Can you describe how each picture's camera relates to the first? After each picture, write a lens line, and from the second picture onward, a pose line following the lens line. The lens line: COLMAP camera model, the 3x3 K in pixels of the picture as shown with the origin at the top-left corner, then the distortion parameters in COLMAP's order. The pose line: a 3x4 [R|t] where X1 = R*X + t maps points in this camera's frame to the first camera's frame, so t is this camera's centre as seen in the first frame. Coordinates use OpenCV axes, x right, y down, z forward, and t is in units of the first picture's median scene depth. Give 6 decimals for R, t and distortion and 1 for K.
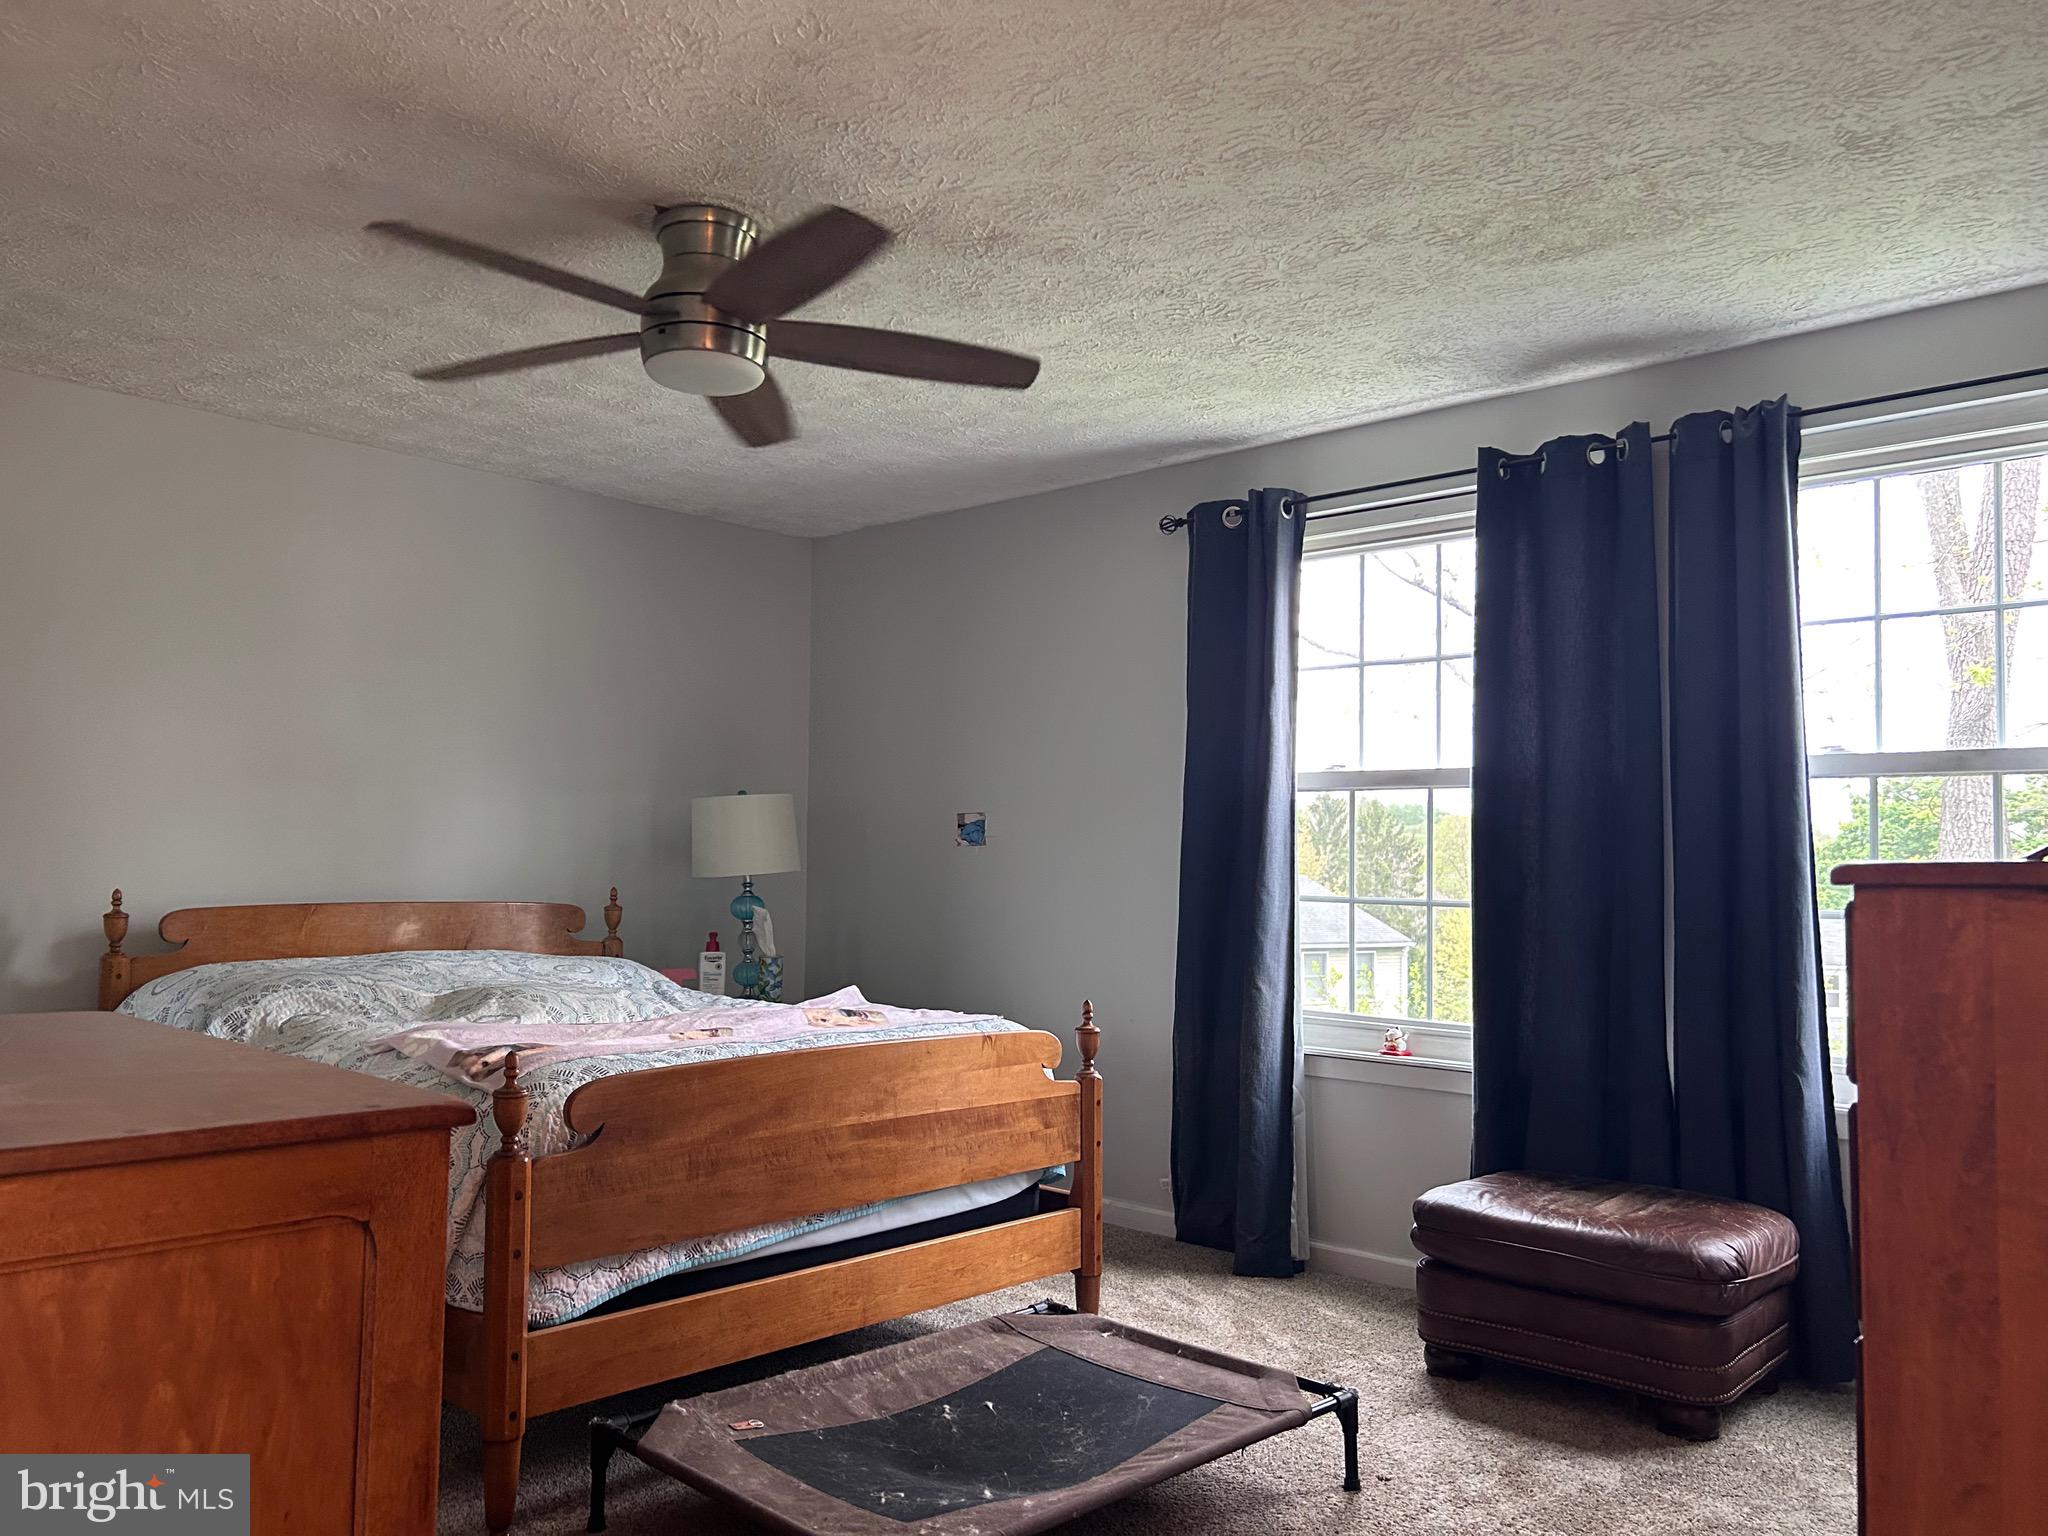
lens RADIAL K [[1548.4, 0, 1001.4], [0, 1548.4, 787.1], [0, 0, 1]] dist [0.054275, -0.050552]
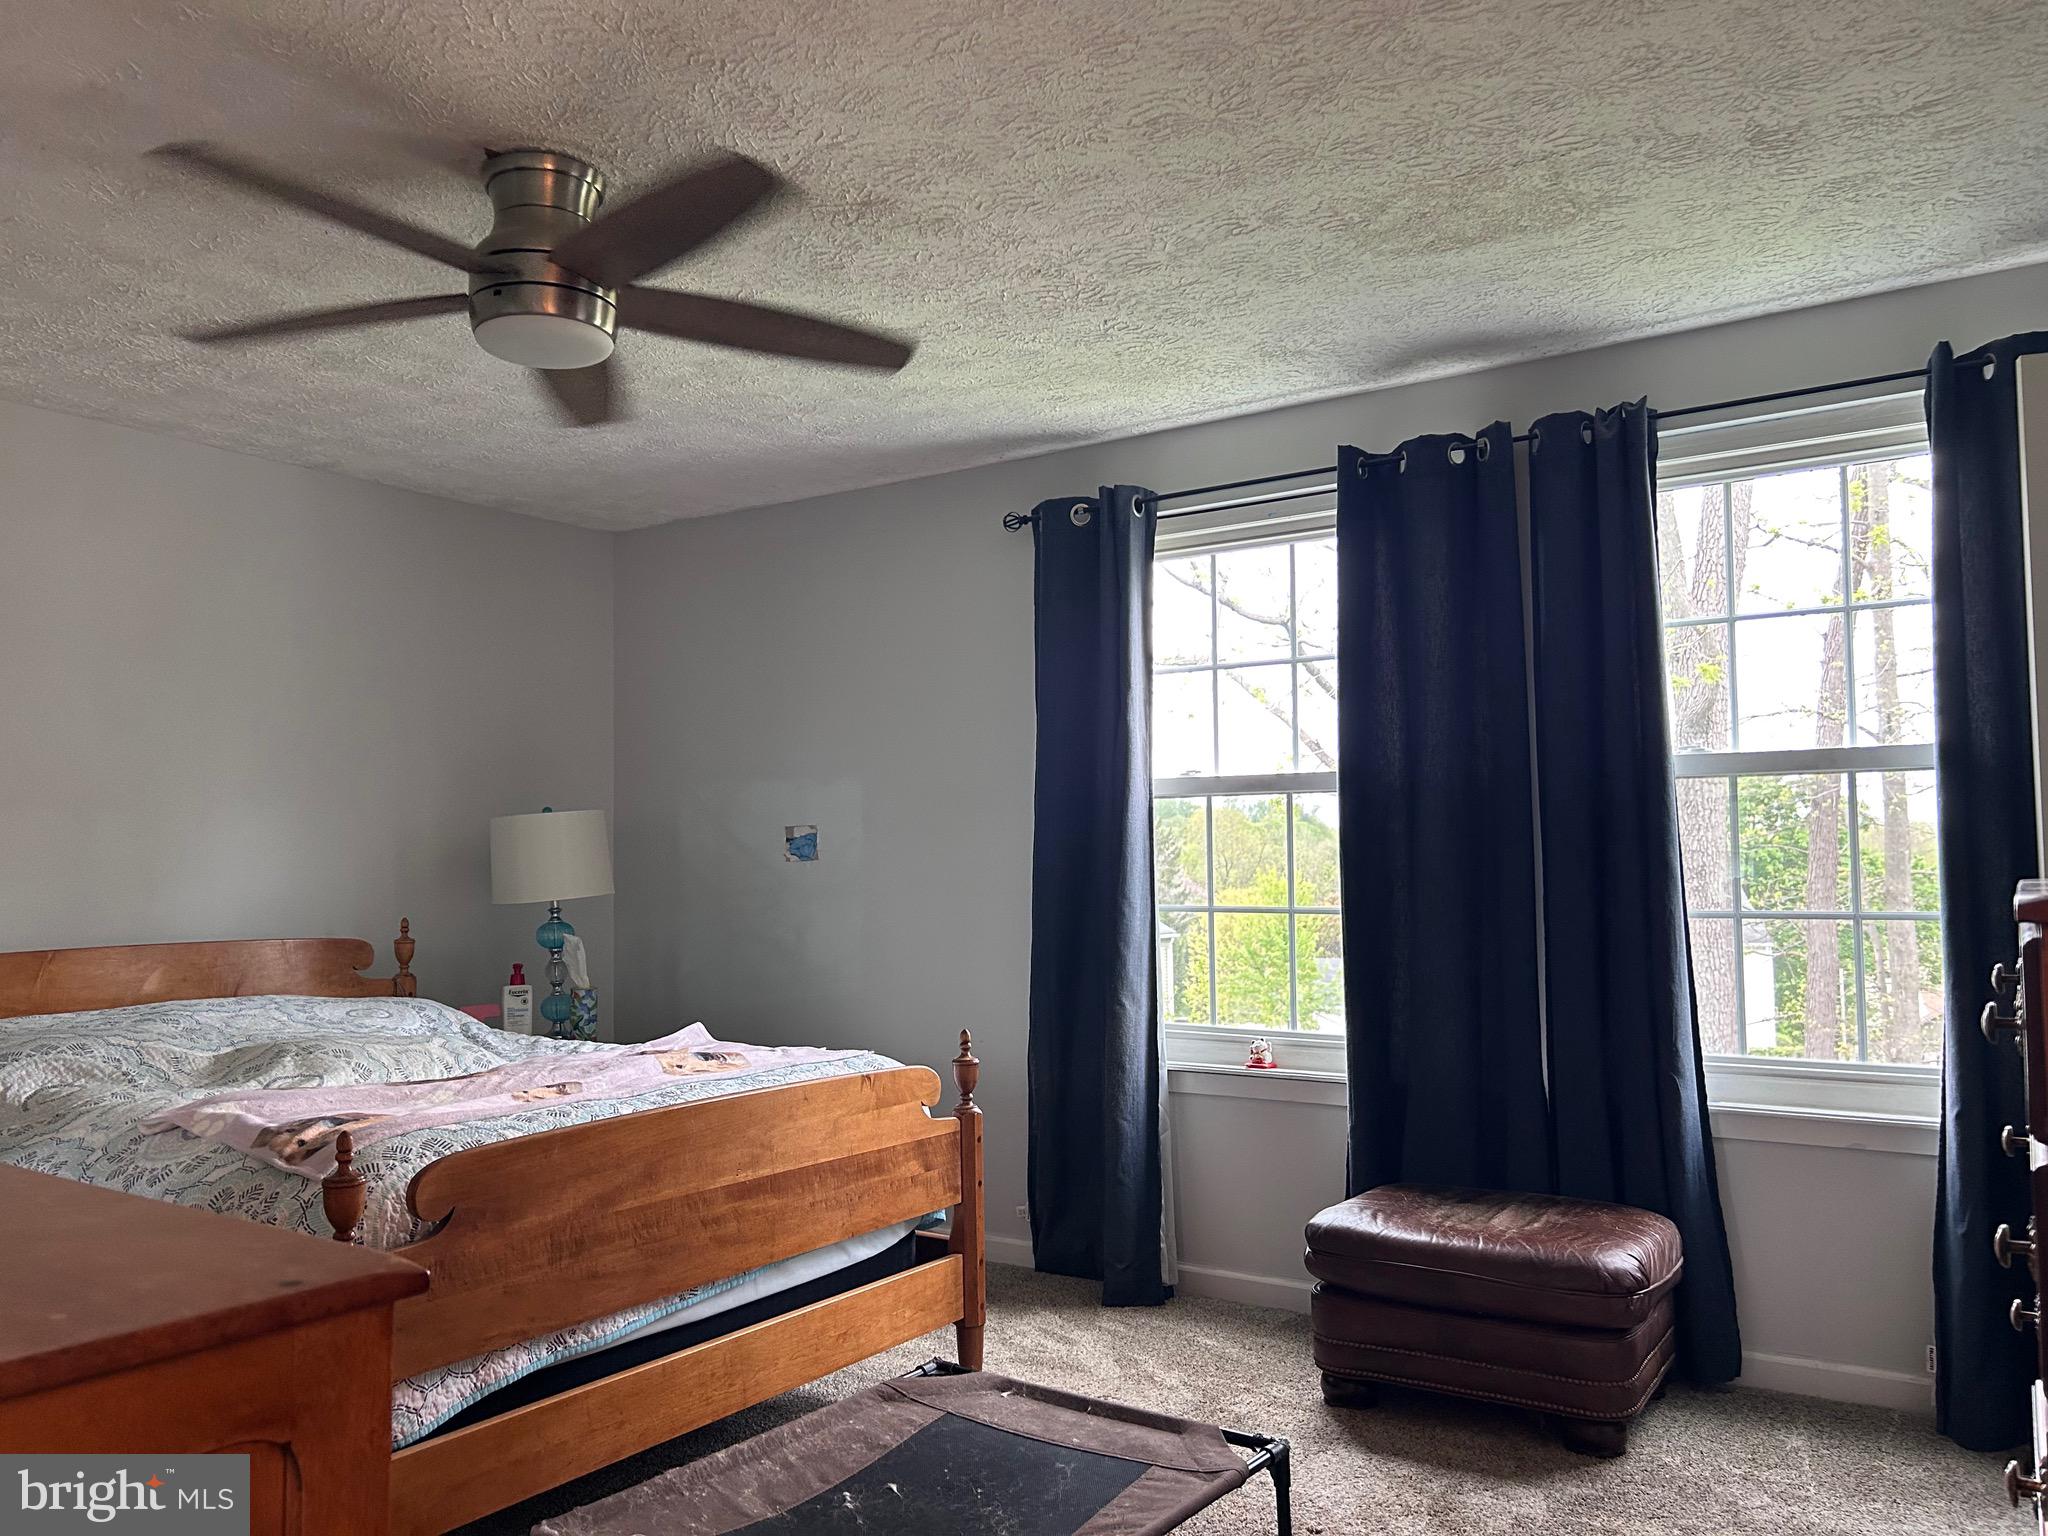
lens RADIAL K [[1548.4, 0, 1001.4], [0, 1548.4, 787.1], [0, 0, 1]] dist [0.054275, -0.050552]
pose [[0.988147, -0.017465, 0.152514, -0.073132], [0.017440, 0.999847, 0.001500, -0.011144], [-0.152517, 0.001177, 0.988300, 0.086821]]
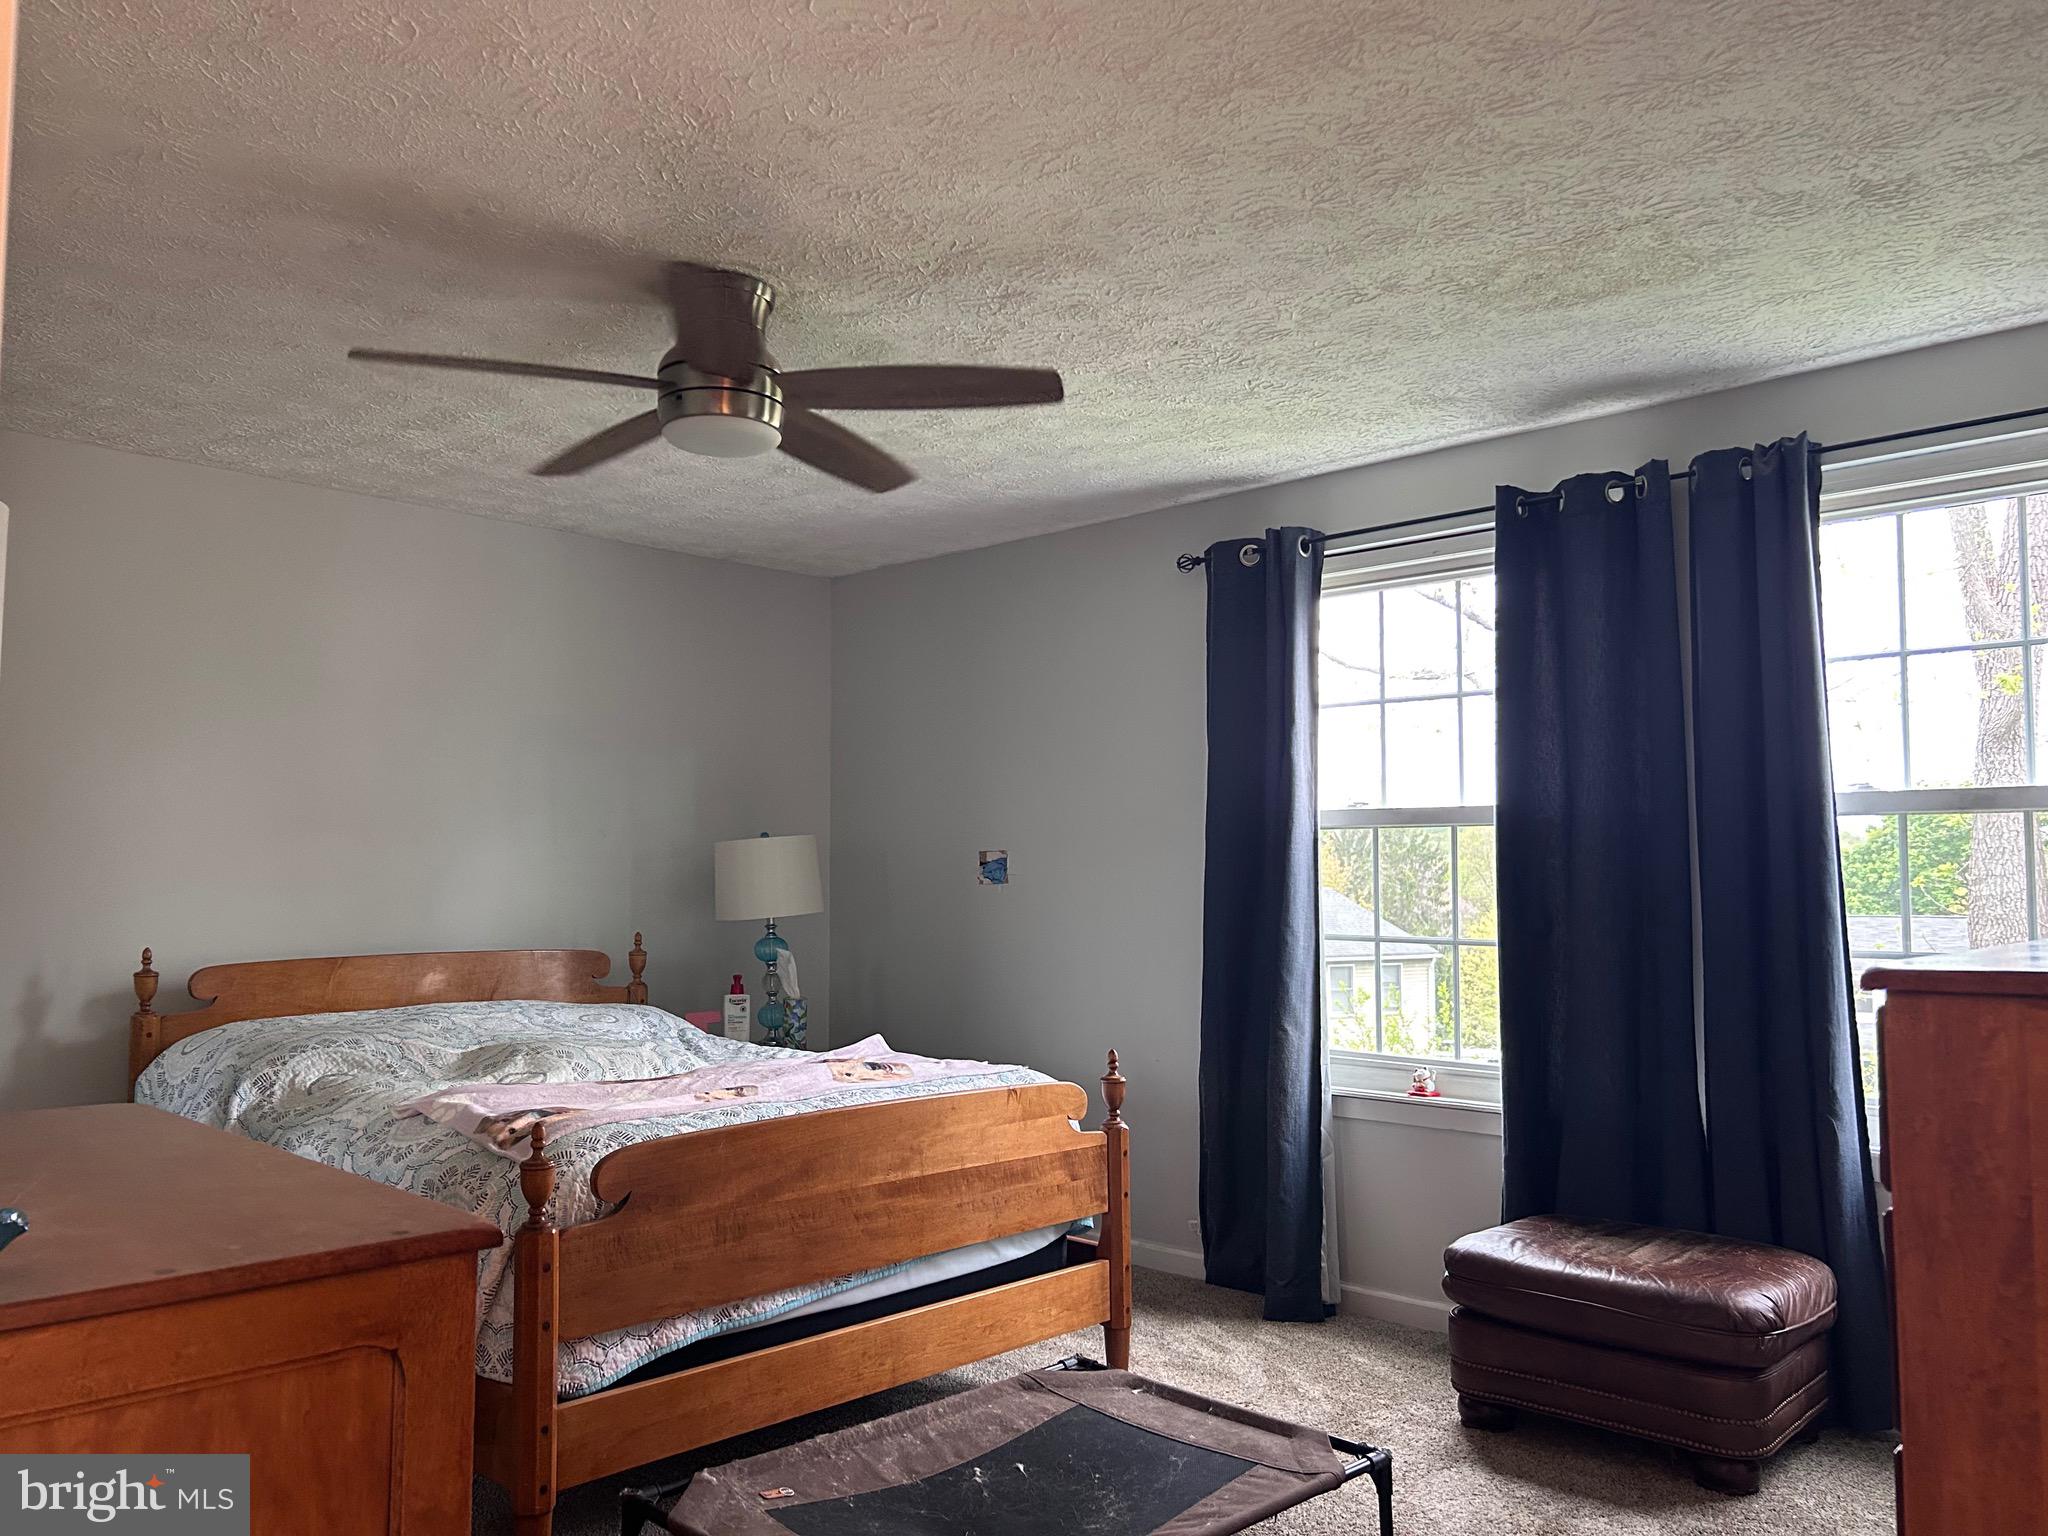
lens RADIAL K [[1548.4, 0, 1001.4], [0, 1548.4, 787.1], [0, 0, 1]] dist [0.054275, -0.050552]
pose [[0.999785, -0.015367, -0.013913, 0.000701], [0.015242, 0.999843, -0.009079, -0.027293], [0.014050, 0.008865, 0.999862, 0.000033]]
